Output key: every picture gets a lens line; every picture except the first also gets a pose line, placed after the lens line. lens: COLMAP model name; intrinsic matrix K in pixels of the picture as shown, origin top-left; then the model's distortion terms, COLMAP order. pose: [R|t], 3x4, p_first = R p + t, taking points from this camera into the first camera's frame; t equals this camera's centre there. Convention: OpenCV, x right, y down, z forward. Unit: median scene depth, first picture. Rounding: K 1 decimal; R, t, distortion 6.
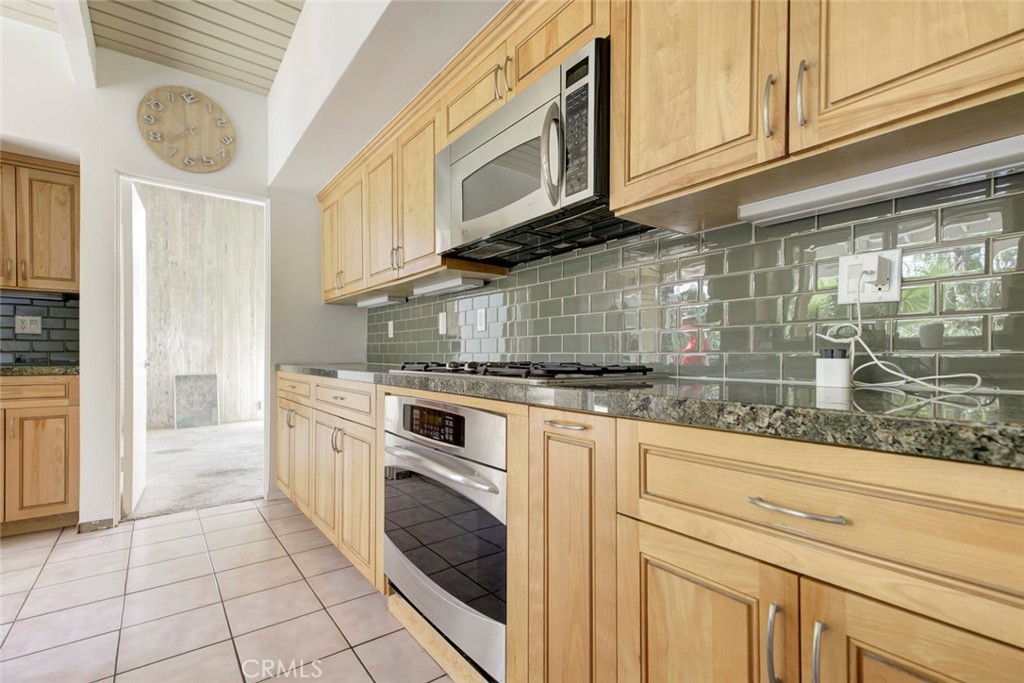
lens RADIAL K [[467.0, 0, 508.6], [0, 467.0, 349.1], [0, 0, 1]] dist [0.011606, -0.001189]
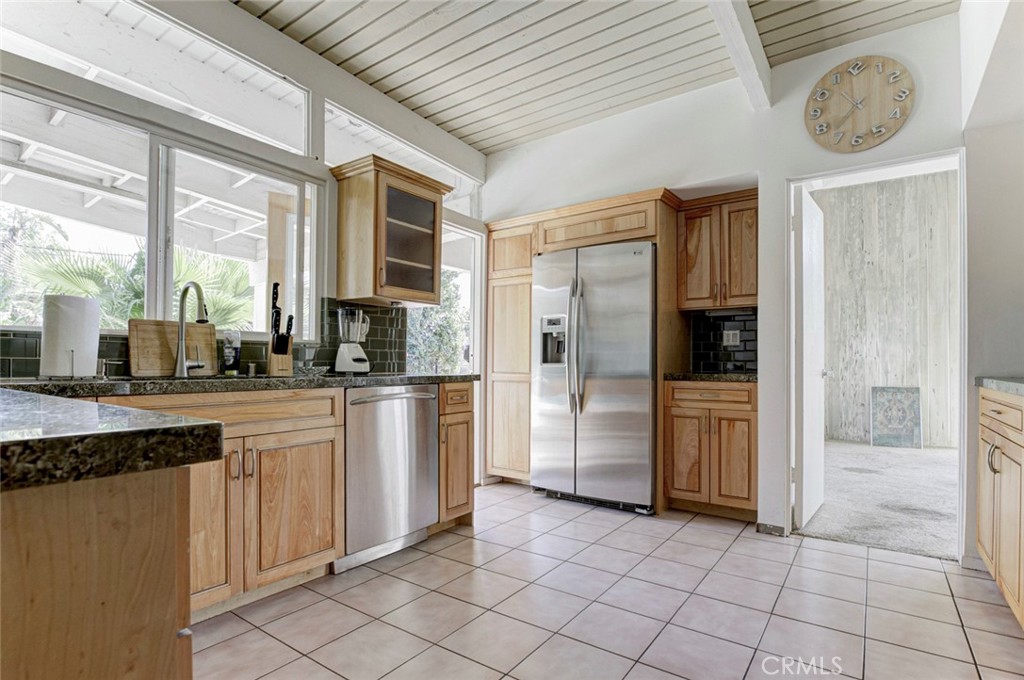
lens RADIAL K [[502.8, 0, 546.7], [0, 502.8, 358.6], [0, 0, 1]] dist [-0.005028, -0.002606]
pose [[0.323812, -0.009704, -0.946072, 0.005642], [0.011179, 0.999917, -0.006430, 0.002146], [0.946055, -0.008494, 0.323893, 0.156540]]
